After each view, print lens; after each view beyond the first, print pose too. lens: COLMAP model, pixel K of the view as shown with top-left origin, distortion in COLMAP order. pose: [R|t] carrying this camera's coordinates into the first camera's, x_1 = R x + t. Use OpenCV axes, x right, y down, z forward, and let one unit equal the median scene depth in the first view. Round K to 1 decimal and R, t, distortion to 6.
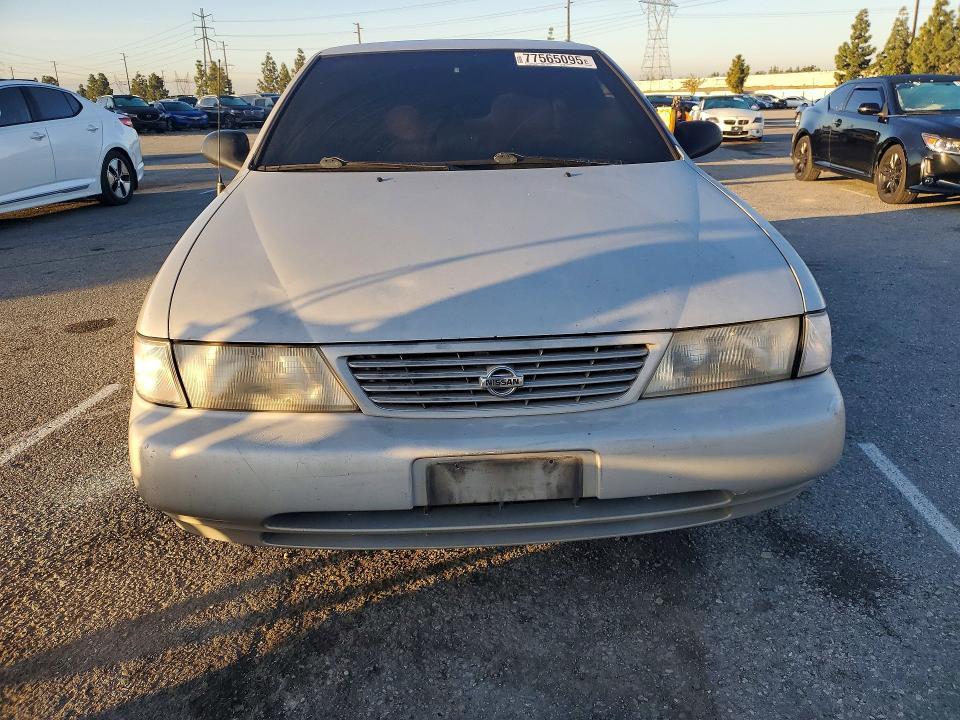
lens RADIAL K [[796.4, 0, 480.0], [0, 796.4, 360.0], [0, 0, 1]] dist [-0.001881, -0.007537]
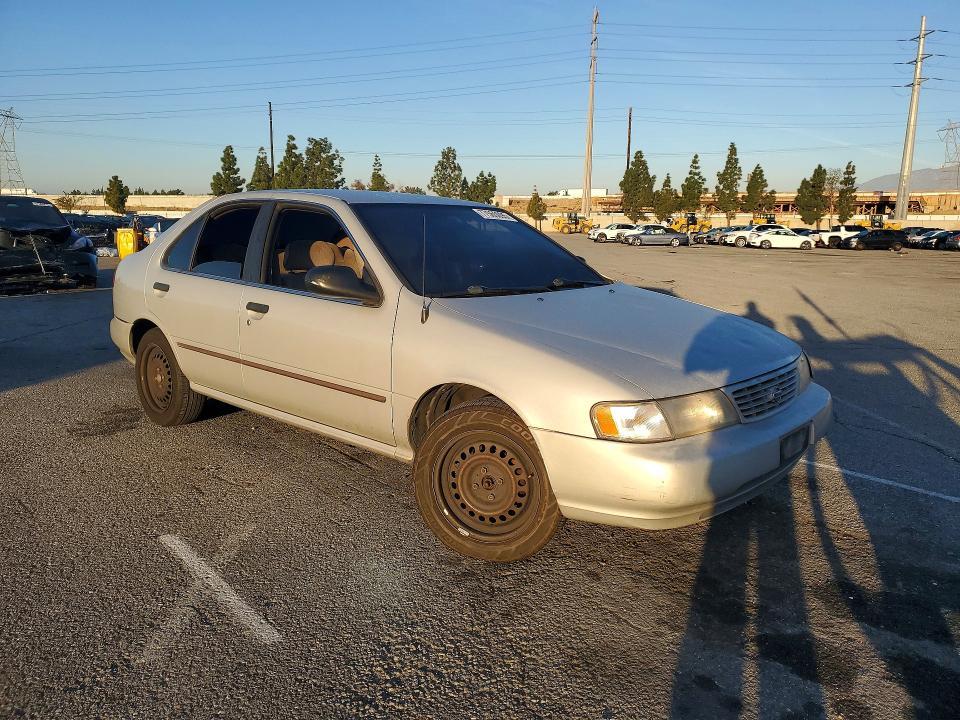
lens RADIAL K [[796.4, 0, 480.0], [0, 796.4, 360.0], [0, 0, 1]] dist [-0.001881, -0.007537]
pose [[0.699598, -0.091476, 0.708657, -0.101385], [0.188209, 0.980340, -0.059258, -0.005436], [-0.689304, 0.174833, 0.703060, 0.005175]]
